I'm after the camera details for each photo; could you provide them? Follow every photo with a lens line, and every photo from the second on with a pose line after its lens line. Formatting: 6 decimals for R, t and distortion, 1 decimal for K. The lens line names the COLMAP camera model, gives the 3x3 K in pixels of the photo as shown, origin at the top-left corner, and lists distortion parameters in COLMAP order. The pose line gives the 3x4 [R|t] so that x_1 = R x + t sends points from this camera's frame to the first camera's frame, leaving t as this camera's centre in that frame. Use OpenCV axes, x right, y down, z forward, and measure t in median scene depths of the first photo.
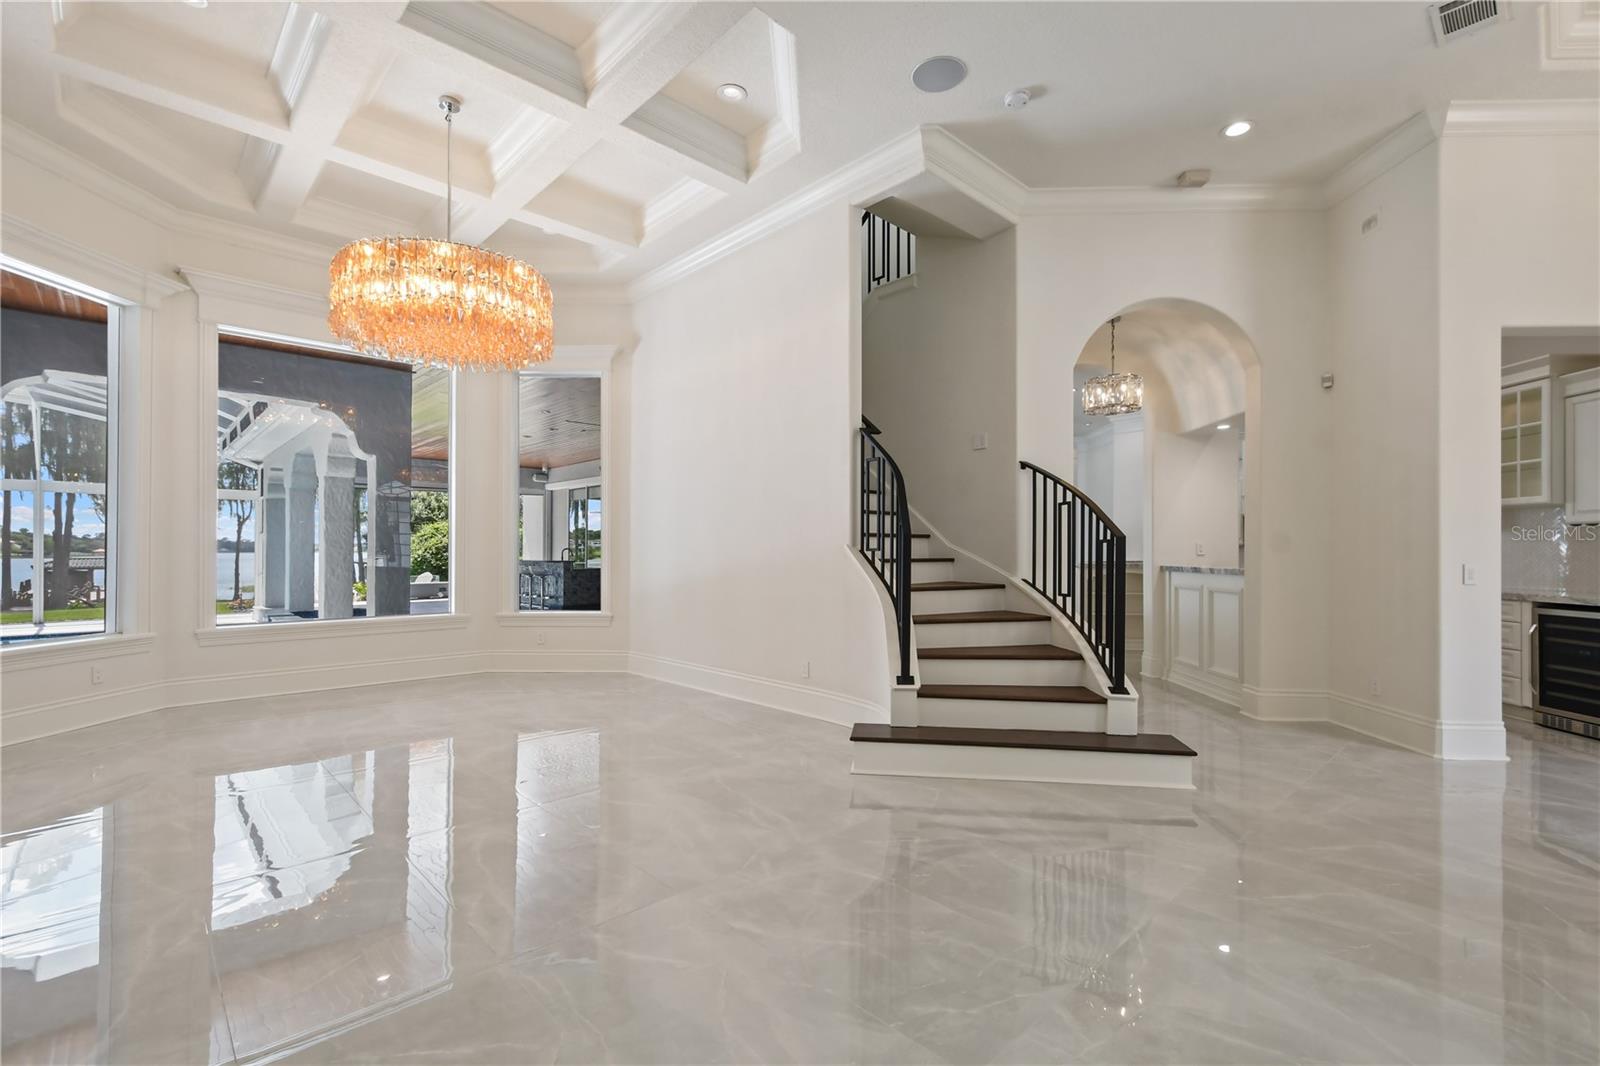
lens RADIAL K [[703.8, 0, 819.2], [0, 703.8, 548.9], [0, 0, 1]] dist [0.025433, -0.002524]
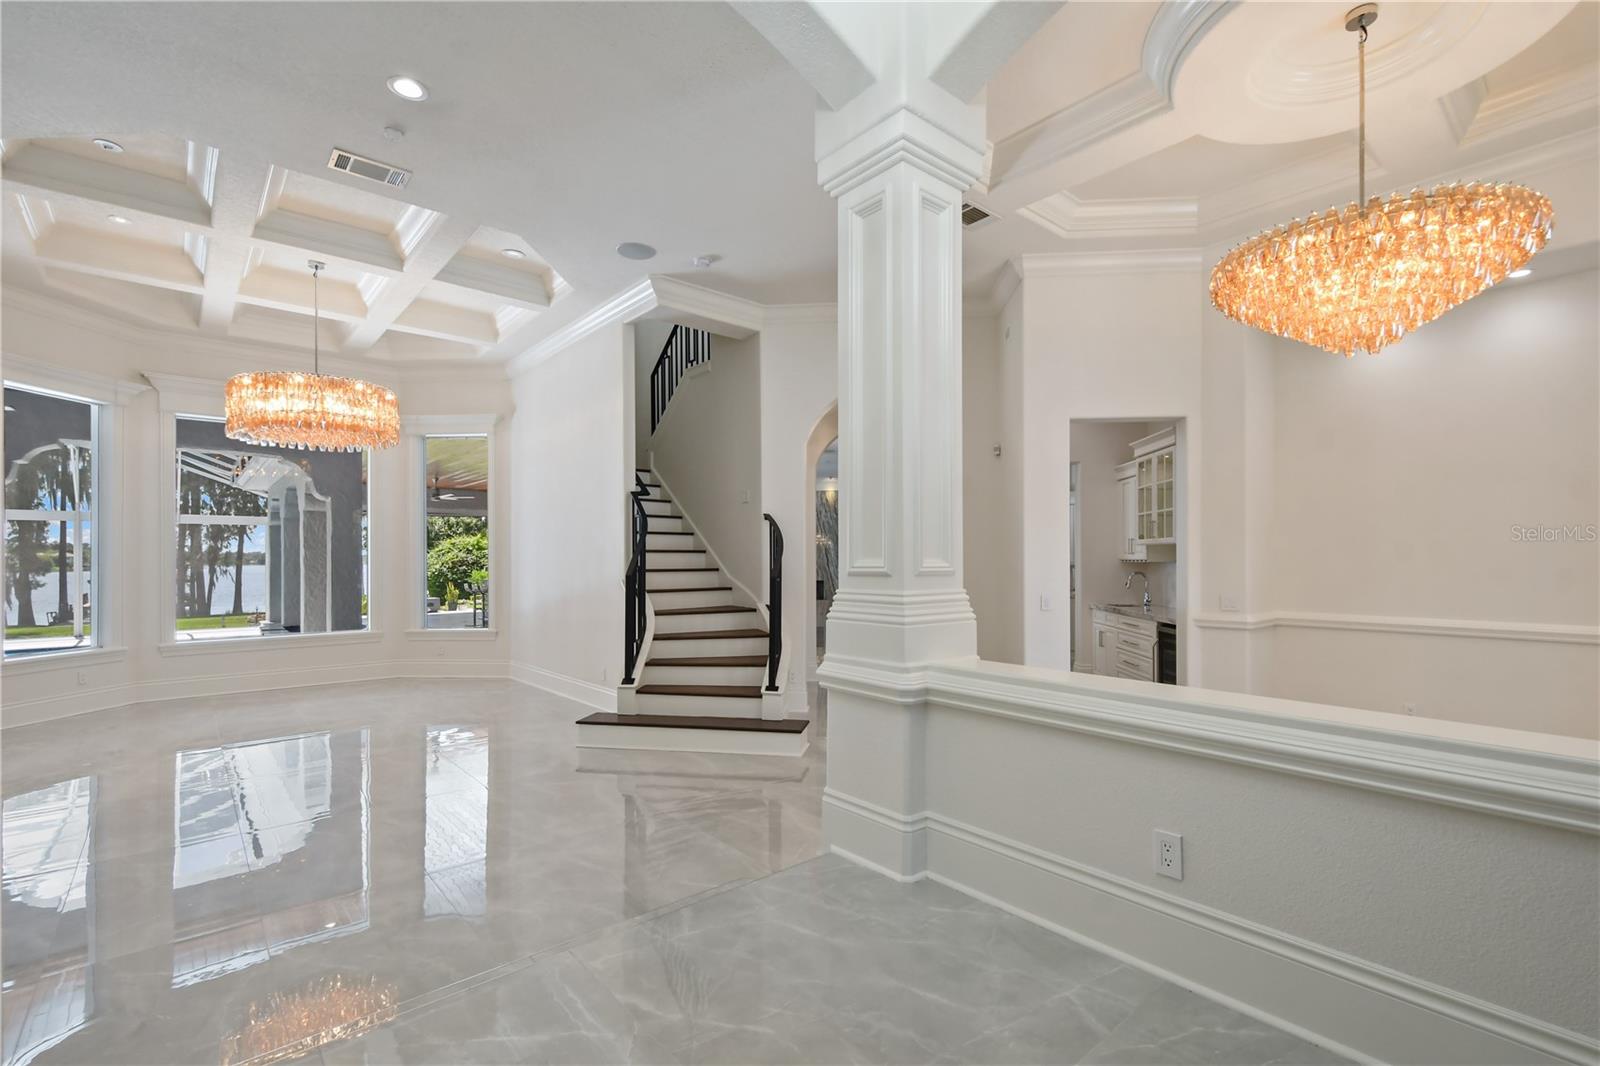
lens RADIAL K [[703.8, 0, 793.9], [0, 703.8, 563.5], [0, 0, 1]] dist [0.025433, -0.002524]
pose [[0.998597, -0.005177, -0.052693, 0.371190], [0.005375, 0.999979, 0.003601, -0.034435], [0.052674, -0.003879, 0.998604, -0.259998]]
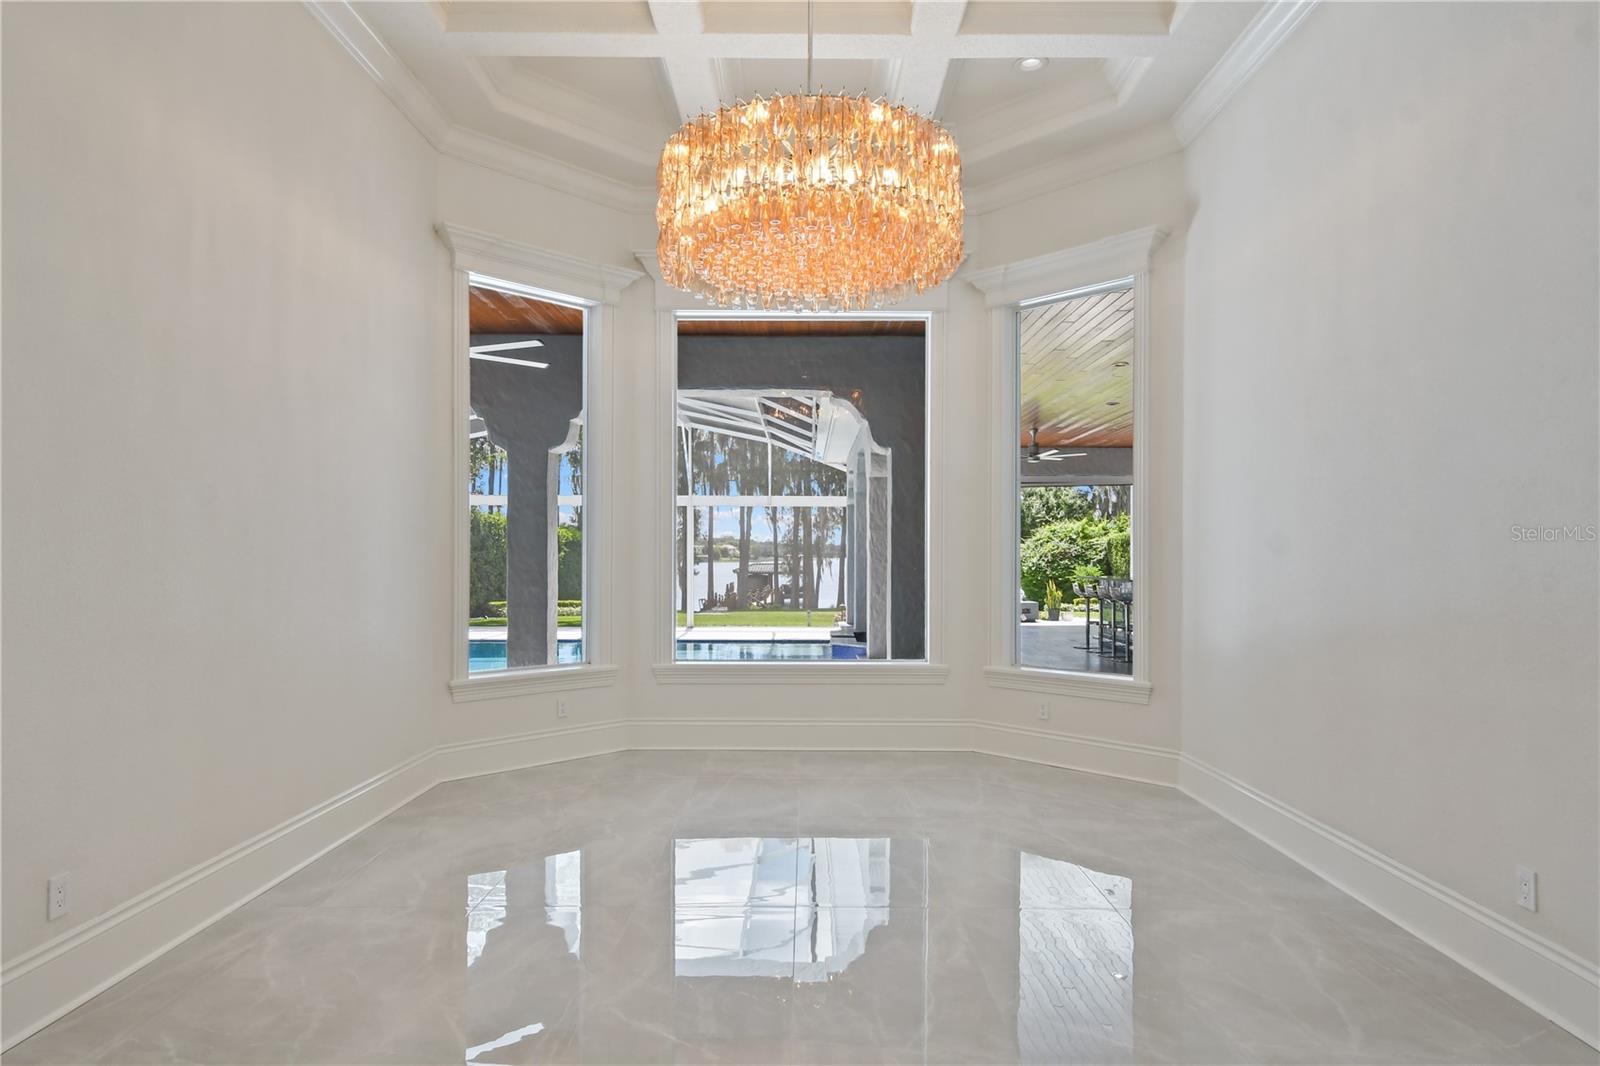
lens RADIAL K [[952.3, 0, 792.5], [0, 952.3, 550.4], [0, 0, 1]] dist [0.025679, -0.003750]
pose [[0.719829, -0.003205, -0.694144, 0.058008], [-0.000872, 0.999984, -0.005521, -0.019423], [0.694151, 0.004579, 0.719815, 0.281392]]
